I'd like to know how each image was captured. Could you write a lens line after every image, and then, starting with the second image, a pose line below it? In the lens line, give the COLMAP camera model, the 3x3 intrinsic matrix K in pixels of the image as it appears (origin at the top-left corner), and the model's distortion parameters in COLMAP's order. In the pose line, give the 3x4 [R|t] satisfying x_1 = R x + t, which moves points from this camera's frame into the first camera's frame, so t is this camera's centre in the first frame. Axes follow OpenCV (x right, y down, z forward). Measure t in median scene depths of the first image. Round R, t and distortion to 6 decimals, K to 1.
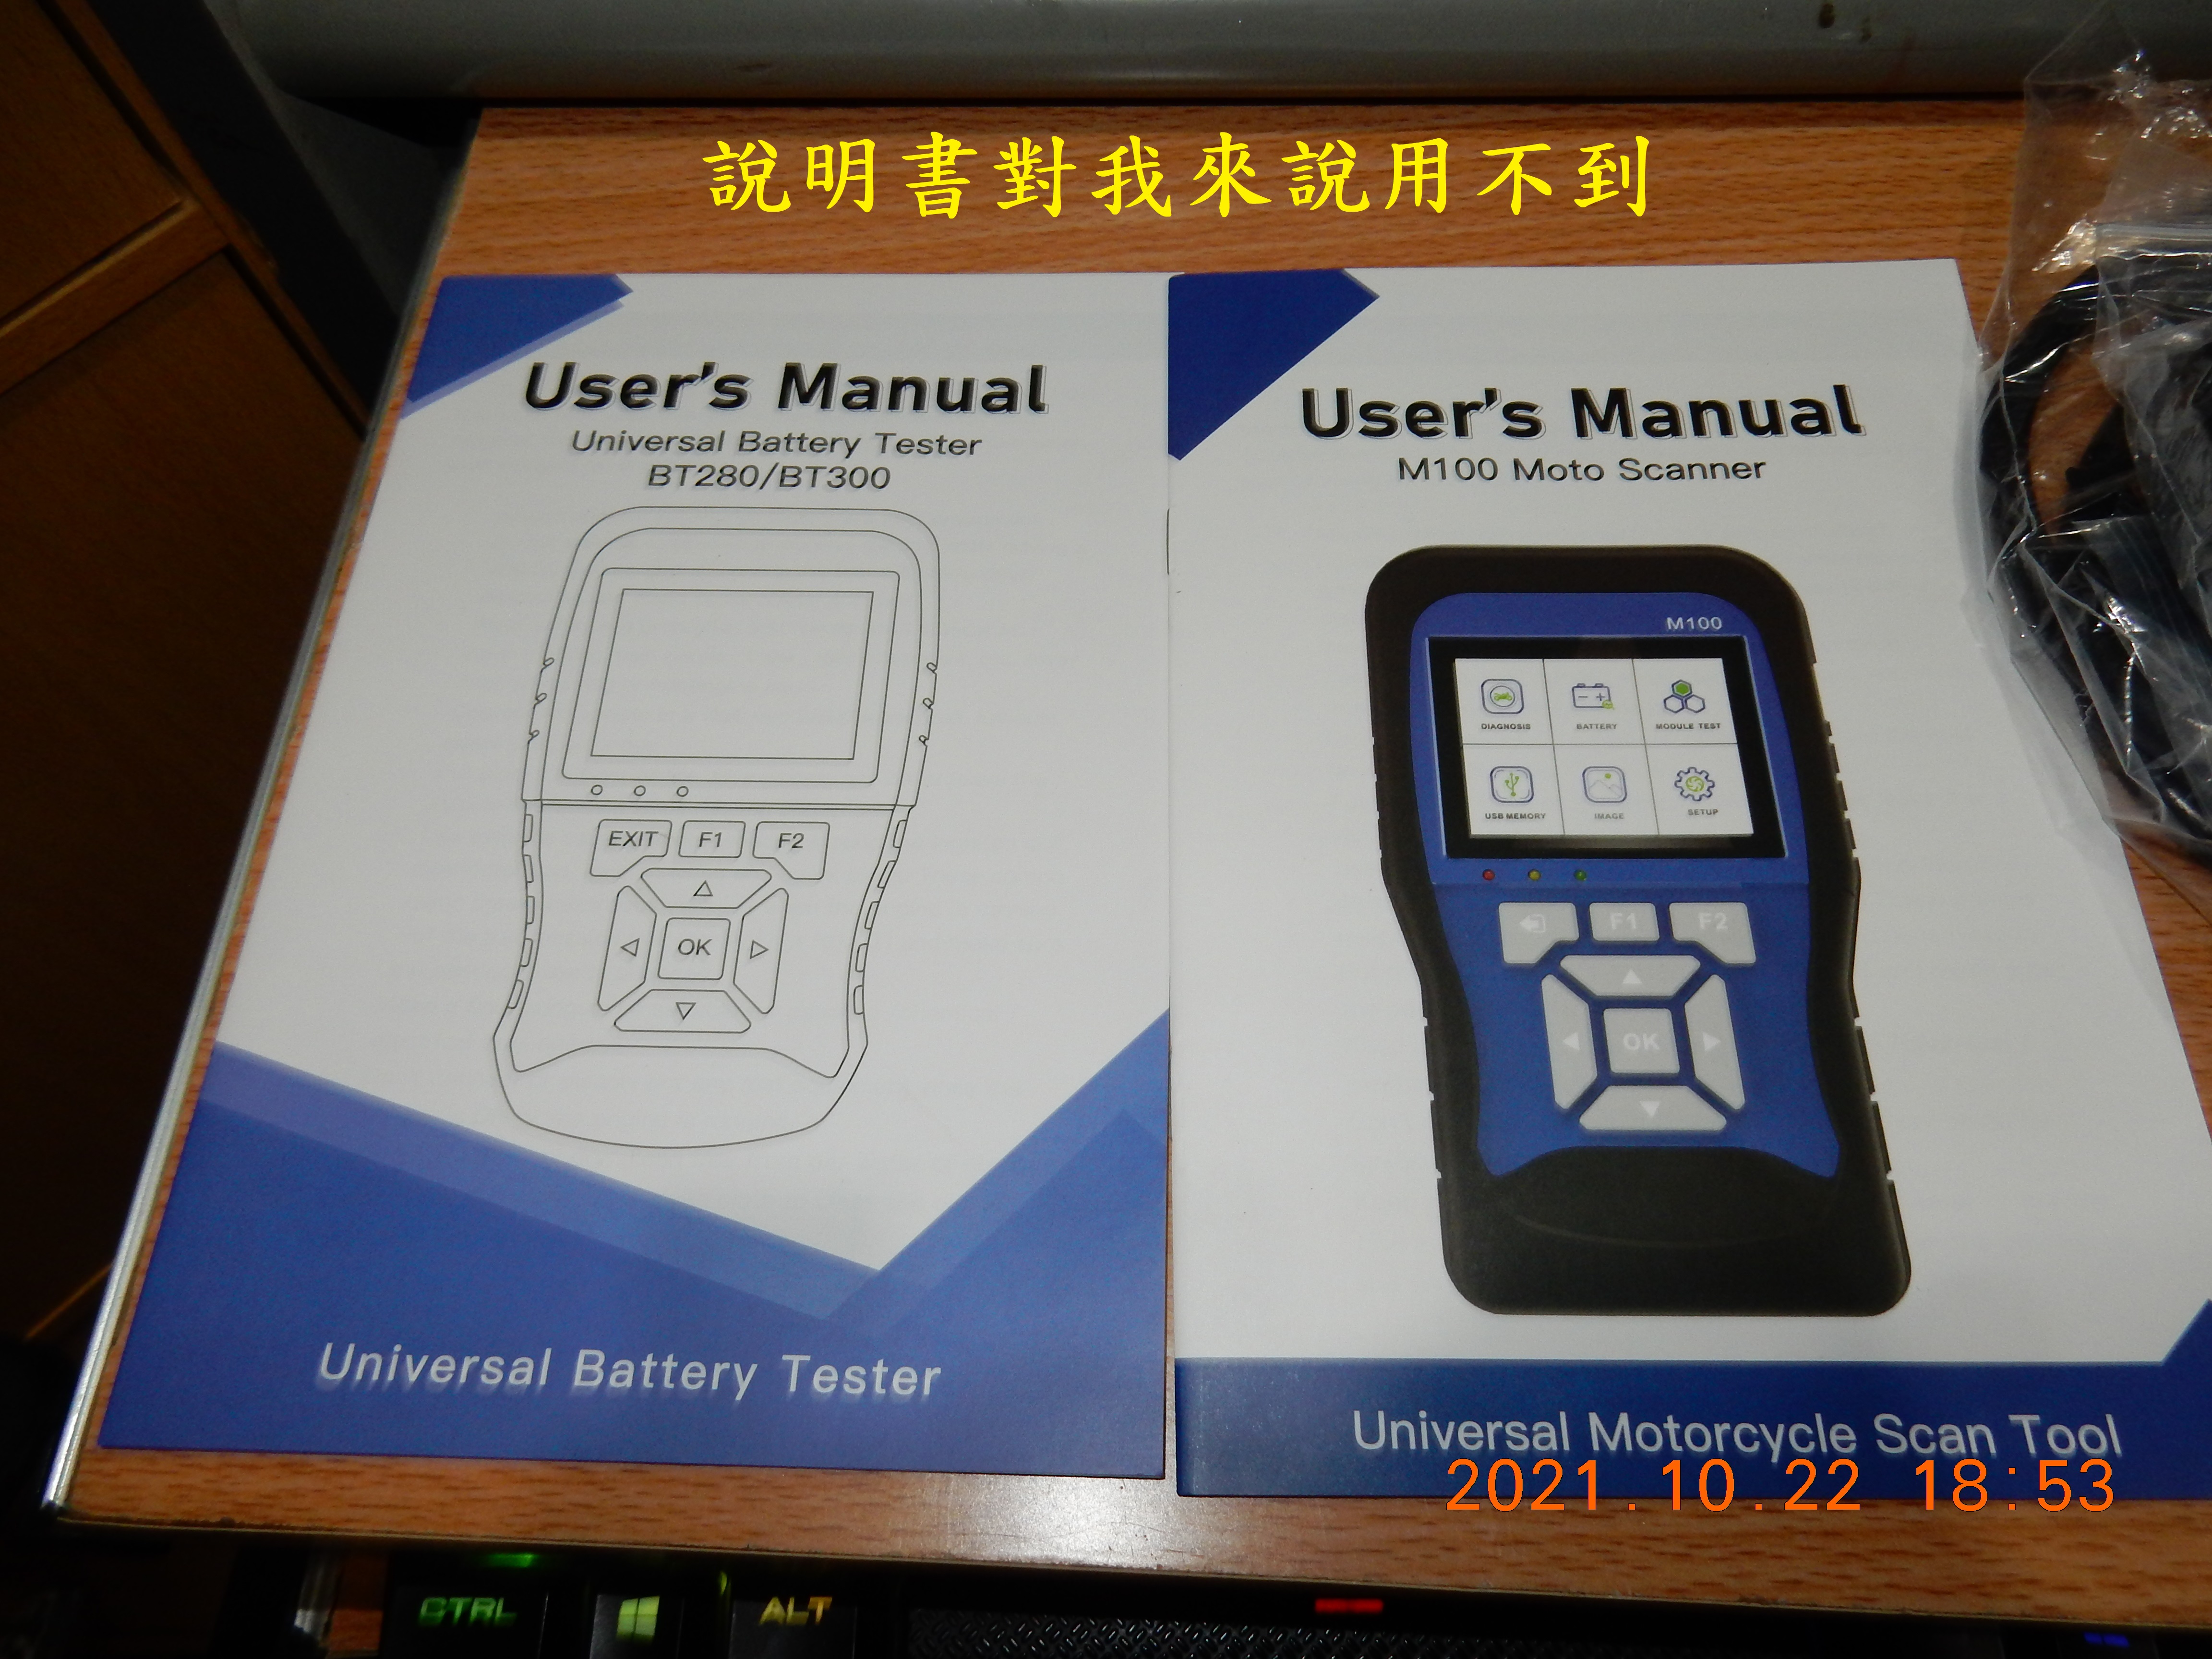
lens RADIAL K [[1669.1, 0, 1091.0], [0, 1669.1, 832.3], [0, 0, 1]] dist [0.006466, -0.005830]
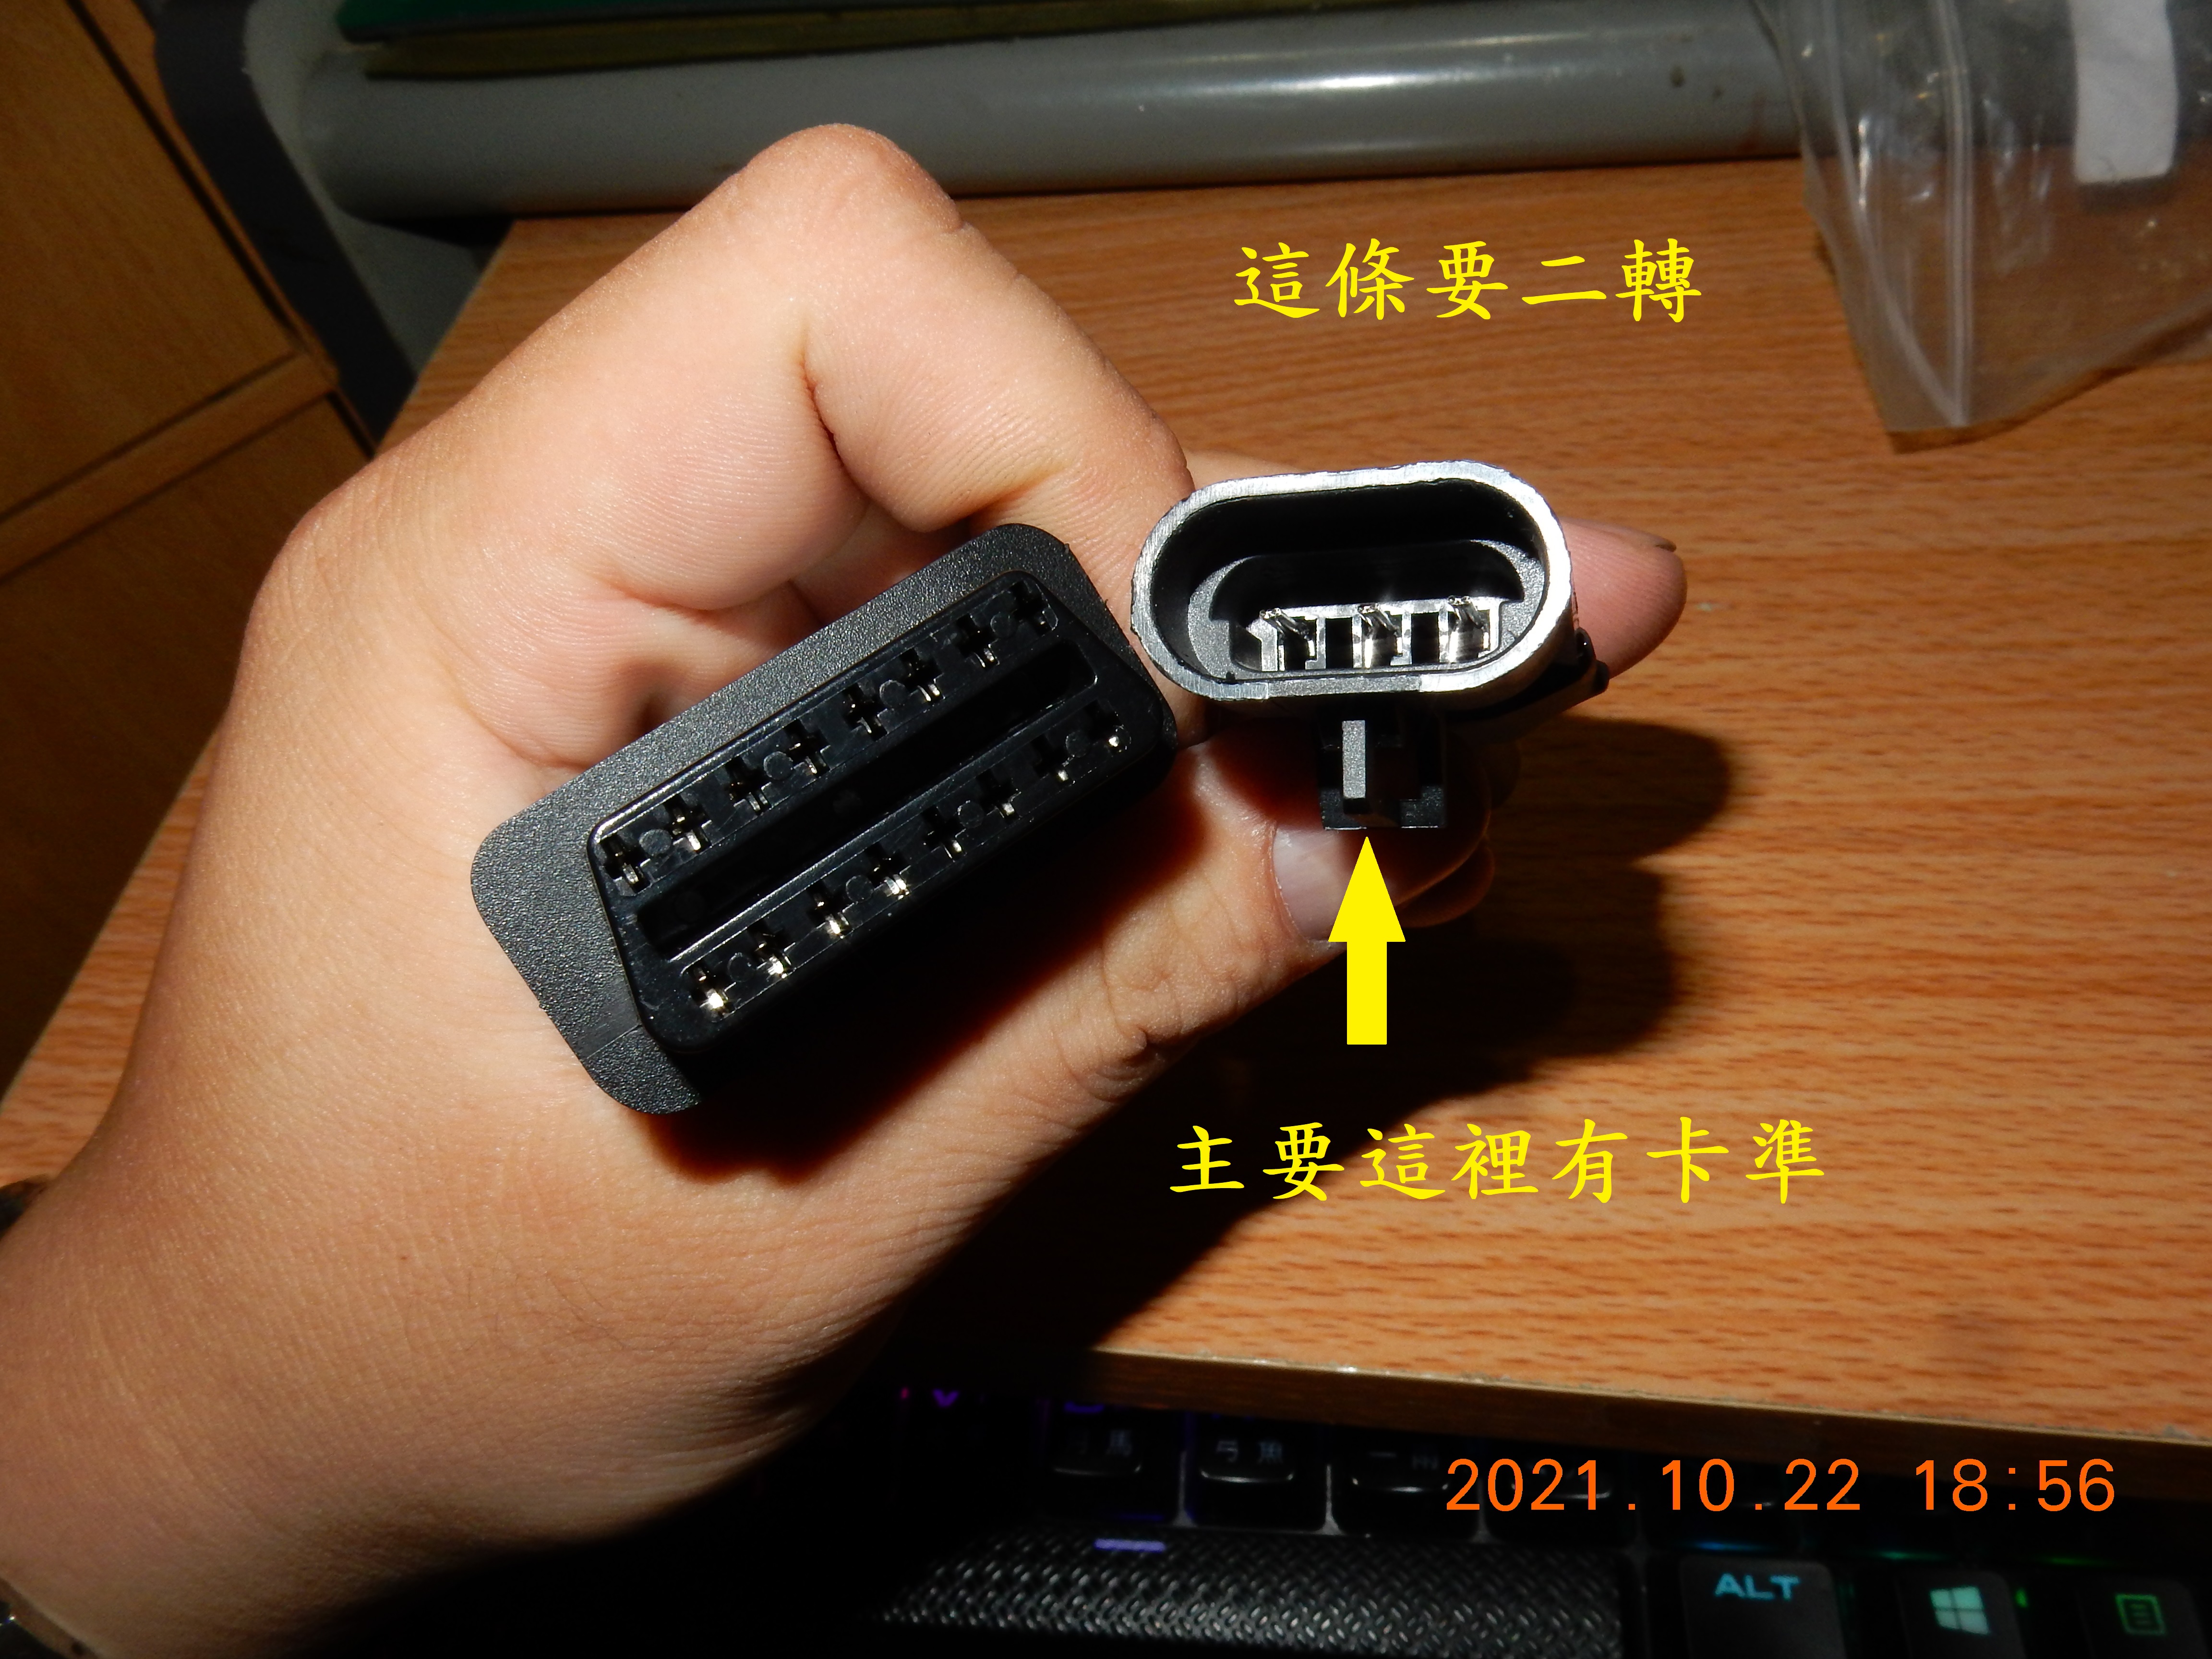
lens RADIAL K [[1669.1, 0, 1083.6], [0, 1669.1, 818.7], [0, 0, 1]] dist [0.006466, -0.005830]
pose [[0.992846, 0.014552, -0.118510, 0.187746], [-0.036542, 0.981952, -0.185564, 0.221016], [0.113671, 0.188568, 0.975460, -0.017573]]
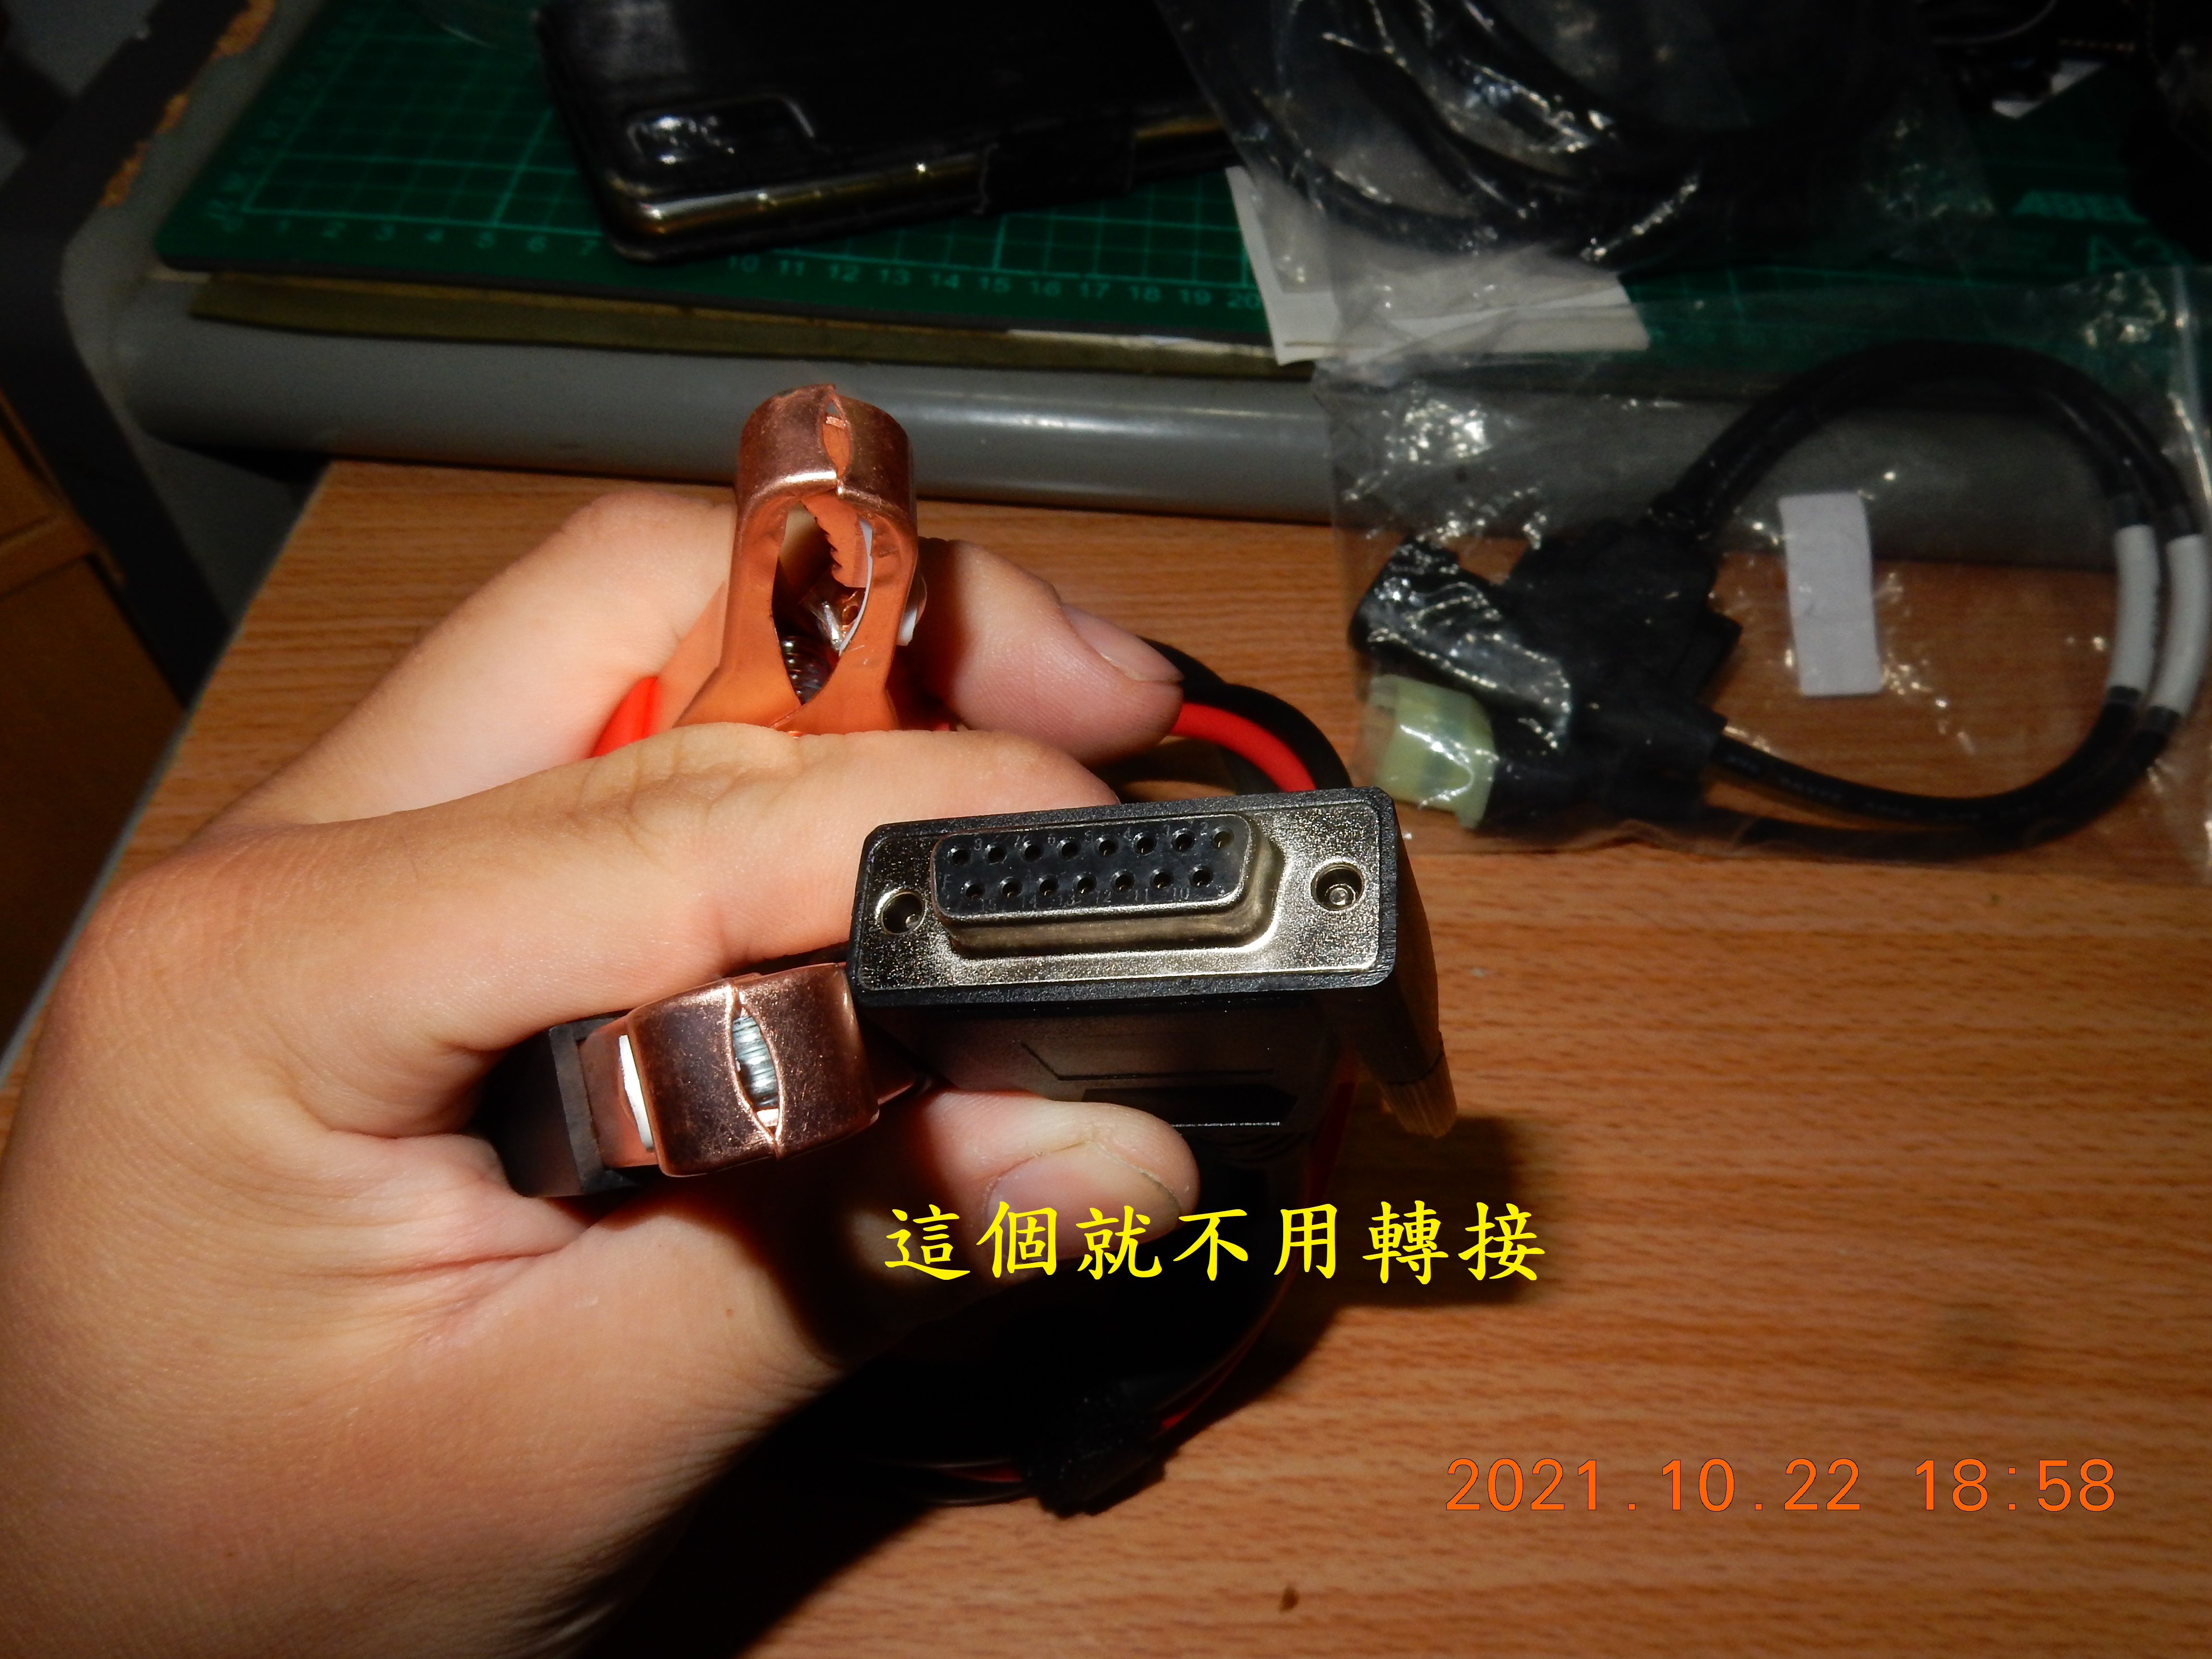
lens RADIAL K [[1669.1, 0, 1092.3], [0, 1669.1, 814.0], [0, 0, 1]] dist [0.006466, -0.005830]
pose [[0.996389, 0.057633, 0.062356, 0.104612], [-0.043747, 0.977838, -0.204739, 0.061874], [-0.072774, 0.201272, 0.976828, -0.137456]]
